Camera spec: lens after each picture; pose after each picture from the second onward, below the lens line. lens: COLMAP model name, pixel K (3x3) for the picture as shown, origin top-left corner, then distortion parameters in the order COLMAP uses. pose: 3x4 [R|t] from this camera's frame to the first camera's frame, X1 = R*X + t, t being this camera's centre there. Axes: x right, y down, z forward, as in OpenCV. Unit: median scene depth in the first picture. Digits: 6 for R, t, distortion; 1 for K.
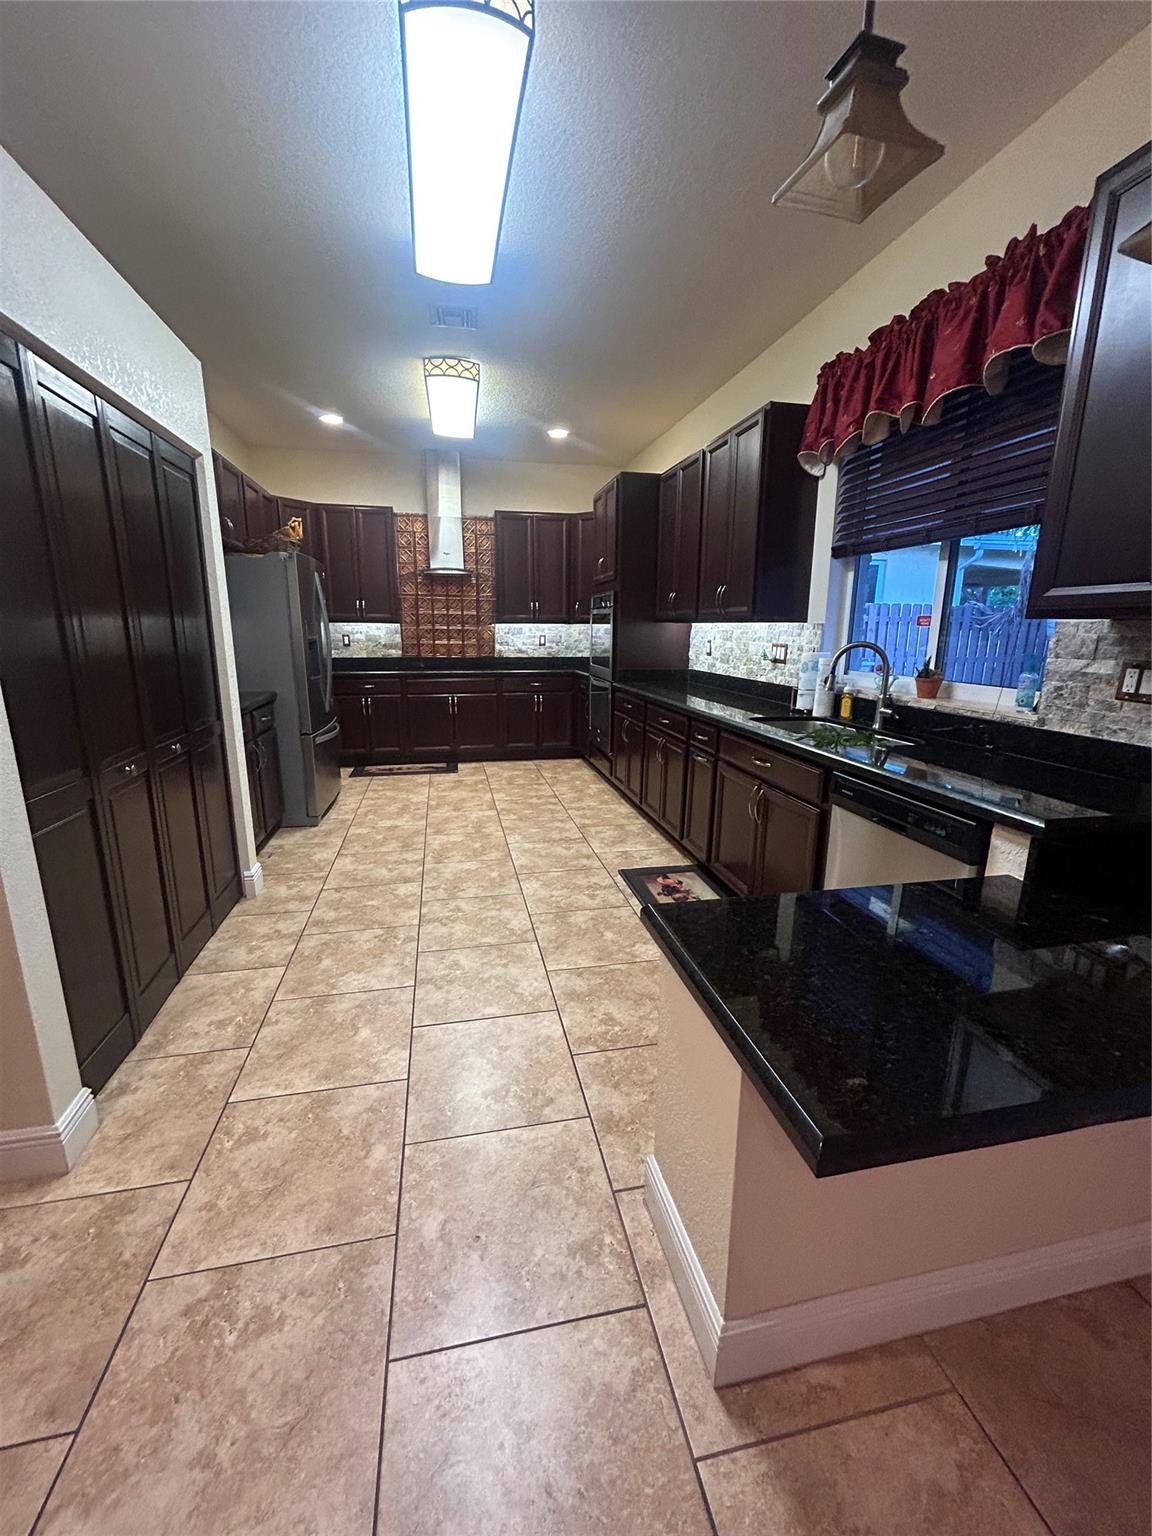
lens RADIAL K [[622.6, 0, 575.0], [0, 622.6, 769.4], [0, 0, 1]] dist [0.000784, 0.000264]
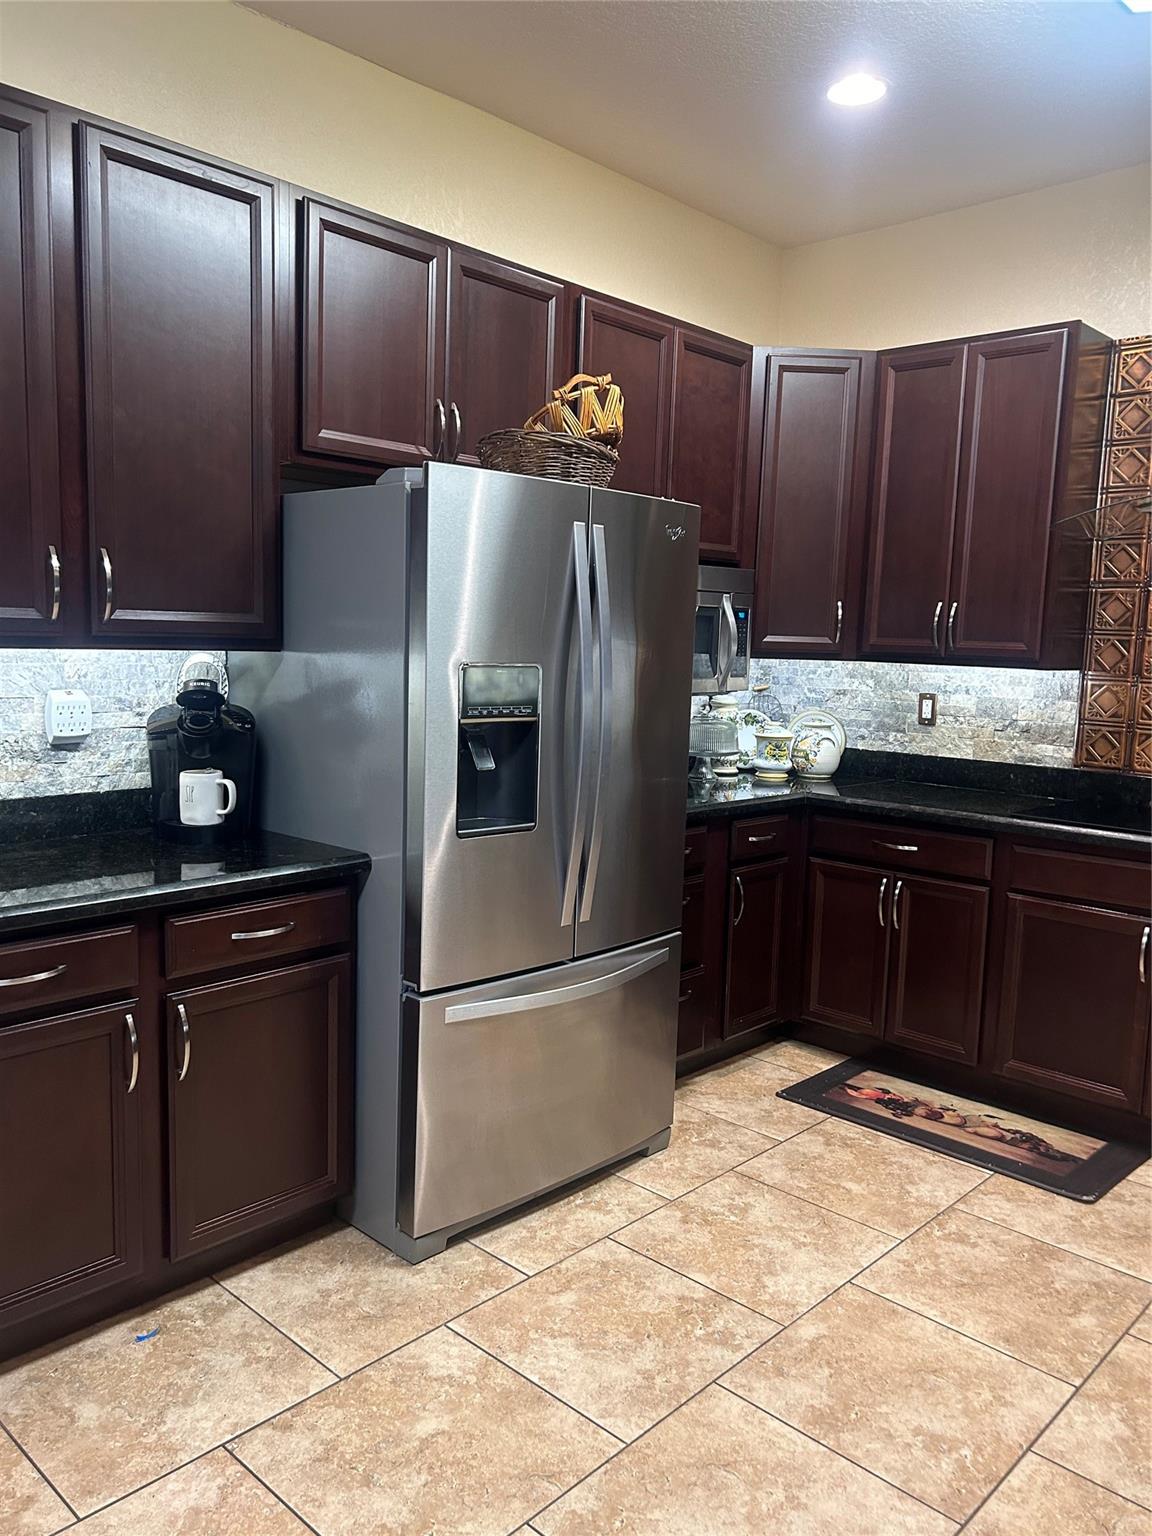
lens RADIAL K [[1155.0, 0, 577.9], [0, 1155.0, 777.3], [0, 0, 1]] dist [0.007416, 0.000232]
pose [[0.569510, 0.113767, -0.814073, 0.109376], [-0.209382, 0.977785, -0.009833, -0.177206], [0.794870, 0.176052, 0.580679, 0.673081]]
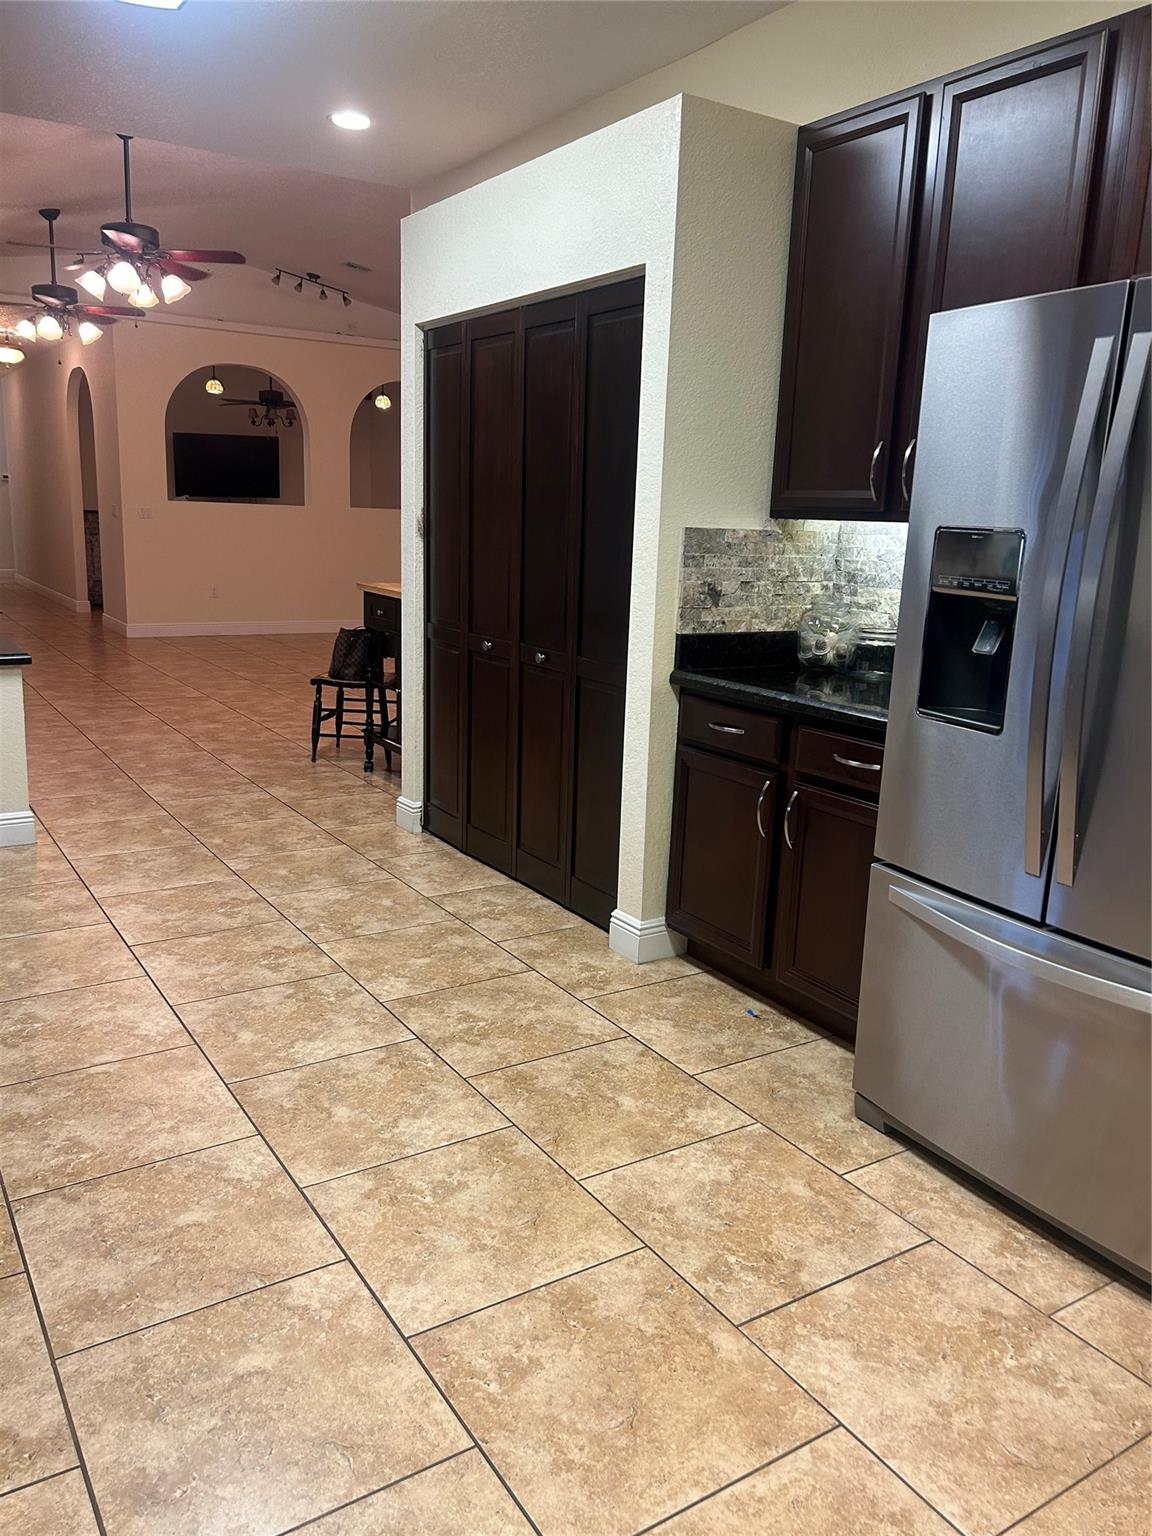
lens RADIAL K [[1154.8, 0, 551.9], [0, 1154.8, 766.4], [0, 0, 1]] dist [0.056612, -0.081319]
pose [[-0.938294, 0.037231, -0.343830, -0.042747], [-0.116464, 0.902103, 0.415507, -0.333954], [0.325640, 0.429911, -0.842102, 1.417032]]
